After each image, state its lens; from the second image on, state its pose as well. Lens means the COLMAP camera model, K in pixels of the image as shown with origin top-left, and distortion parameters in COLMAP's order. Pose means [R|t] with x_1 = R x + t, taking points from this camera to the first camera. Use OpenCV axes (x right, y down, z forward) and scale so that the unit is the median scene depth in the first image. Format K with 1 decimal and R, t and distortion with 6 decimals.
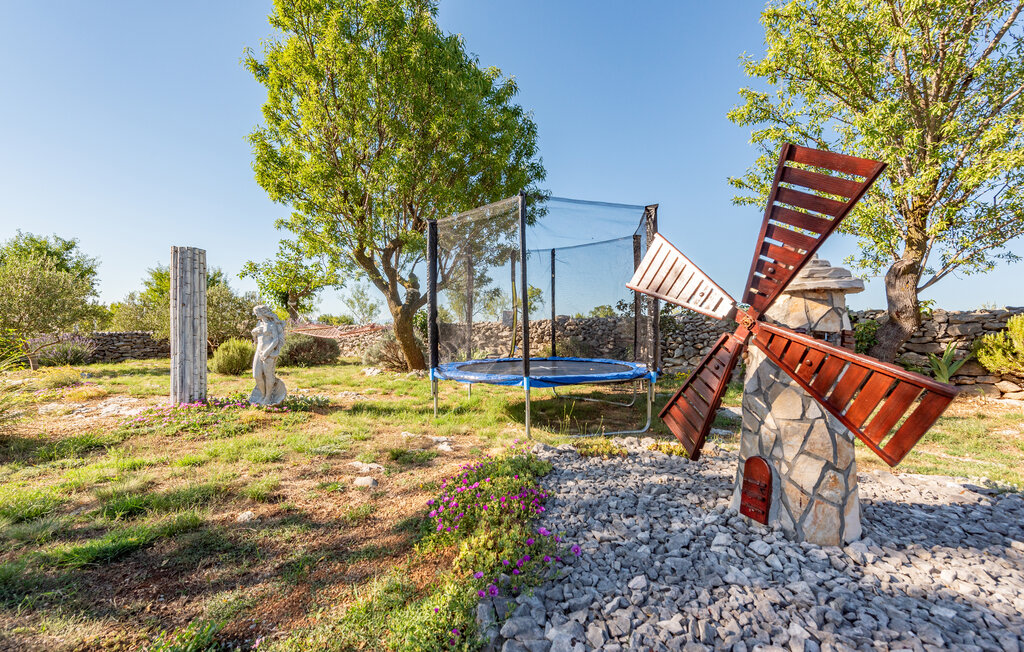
lens RADIAL K [[411.2, 0, 512.9], [0, 411.2, 338.4], [0, 0, 1]] dist [0.000073, -0.000152]
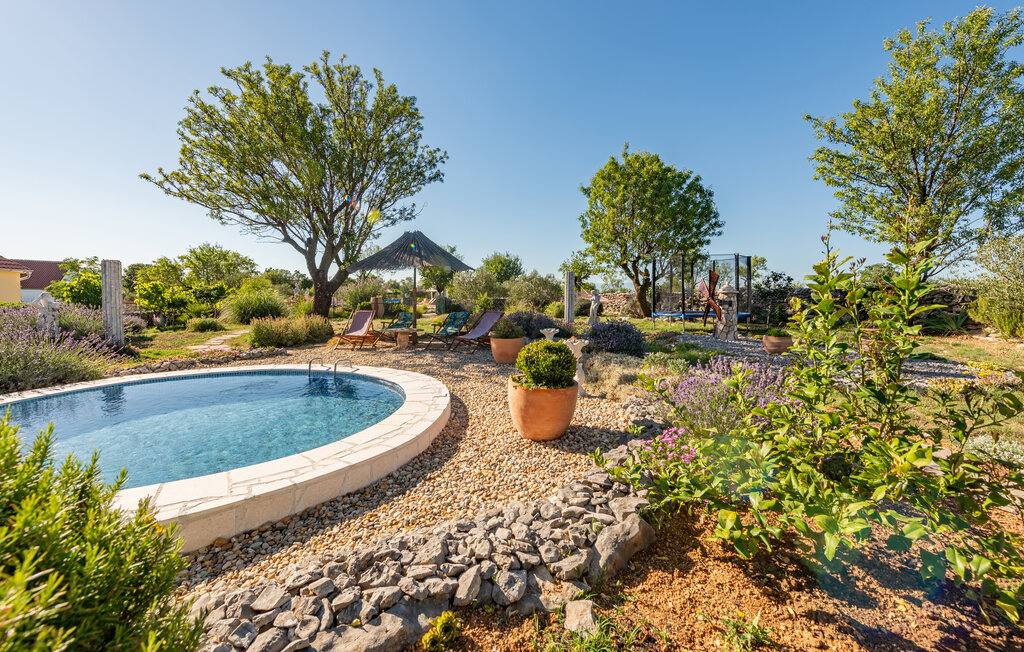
lens RADIAL K [[408.6, 0, 513.2], [0, 408.6, 311.5], [0, 0, 1]] dist [0.011871, -0.000489]
pose [[0.848179, 0.020154, -0.529326, 0.268184], [-0.010182, 0.999712, 0.021748, 0.011495], [0.529612, -0.013056, 0.848140, -1.048649]]
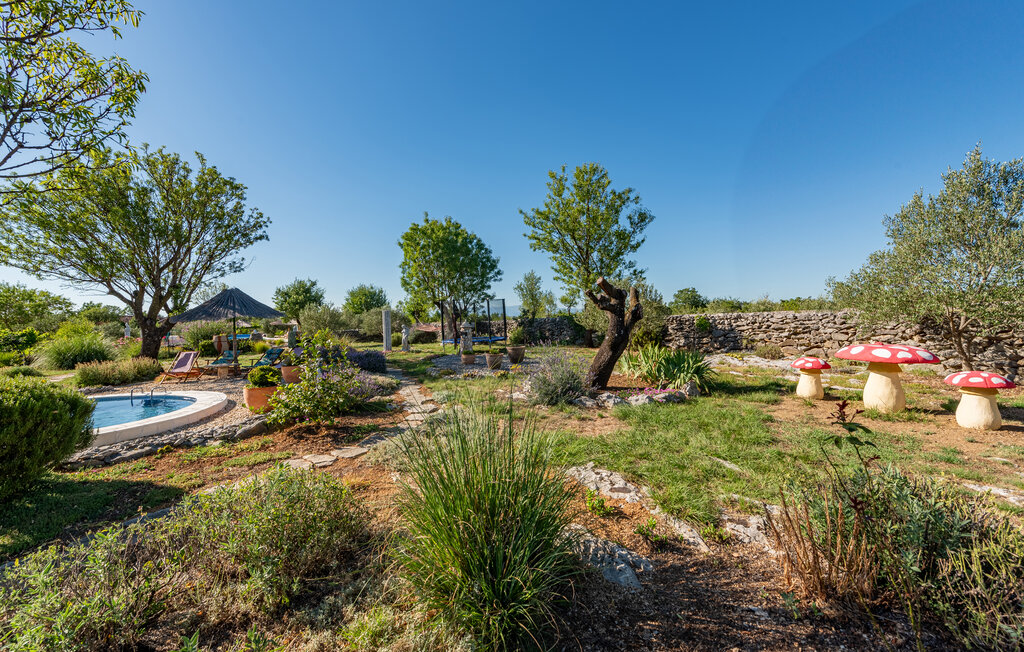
lens RADIAL K [[407.8, 0, 513.0], [0, 407.8, 324.9], [0, 0, 1]] dist [0.021475, -0.008784]
pose [[0.956073, -0.030386, -0.291548, 0.863888], [0.031056, 0.999515, -0.002330, -0.019456], [0.291478, -0.006827, 0.956553, -1.371847]]
